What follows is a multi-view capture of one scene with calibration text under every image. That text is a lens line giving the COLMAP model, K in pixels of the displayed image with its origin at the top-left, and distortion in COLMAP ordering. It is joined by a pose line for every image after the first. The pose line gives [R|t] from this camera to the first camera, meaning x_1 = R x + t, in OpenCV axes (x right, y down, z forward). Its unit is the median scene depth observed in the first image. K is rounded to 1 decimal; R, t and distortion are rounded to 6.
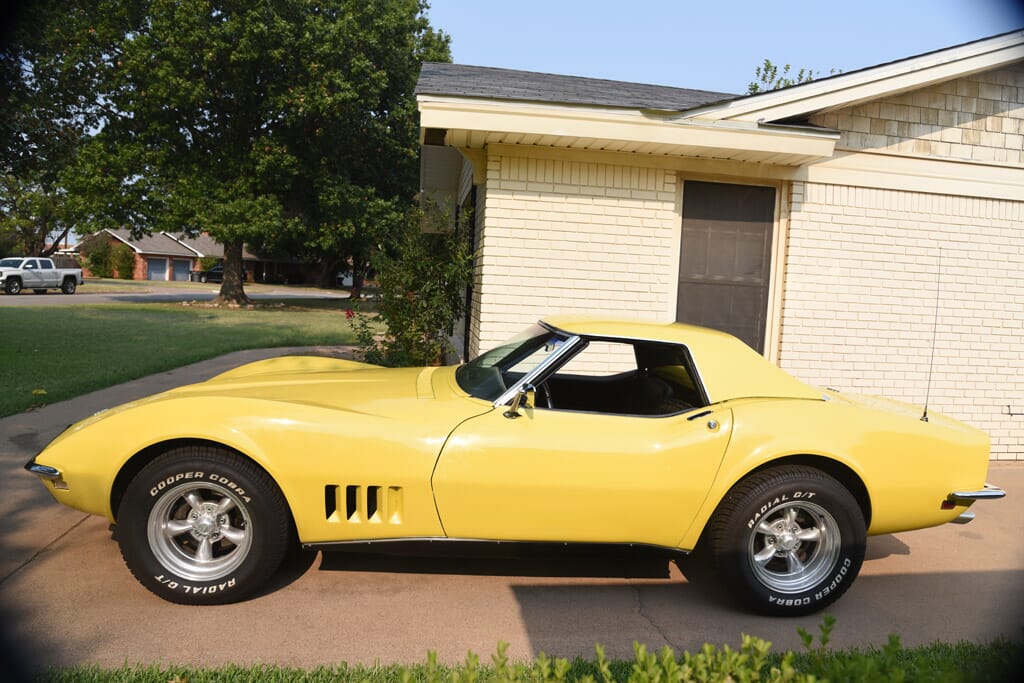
lens RADIAL K [[724.9, 0, 512.0], [0, 724.9, 341.5], [0, 0, 1]] dist [-0.065880, 0.001653]
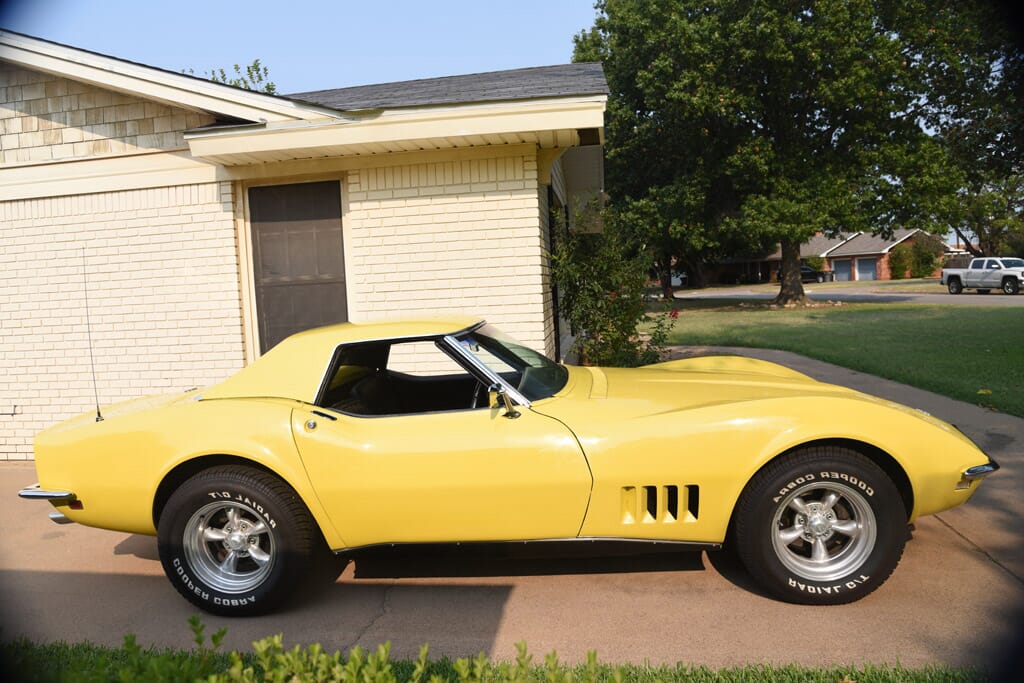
lens RADIAL K [[724.9, 0, 512.0], [0, 724.9, 341.5], [0, 0, 1]] dist [-0.065880, 0.001653]
pose [[0.979489, -0.094246, -0.178101, 0.169411], [0.094240, 0.995513, -0.008511, 0.008065], [0.178104, -0.008448, 0.983975, 0.015247]]
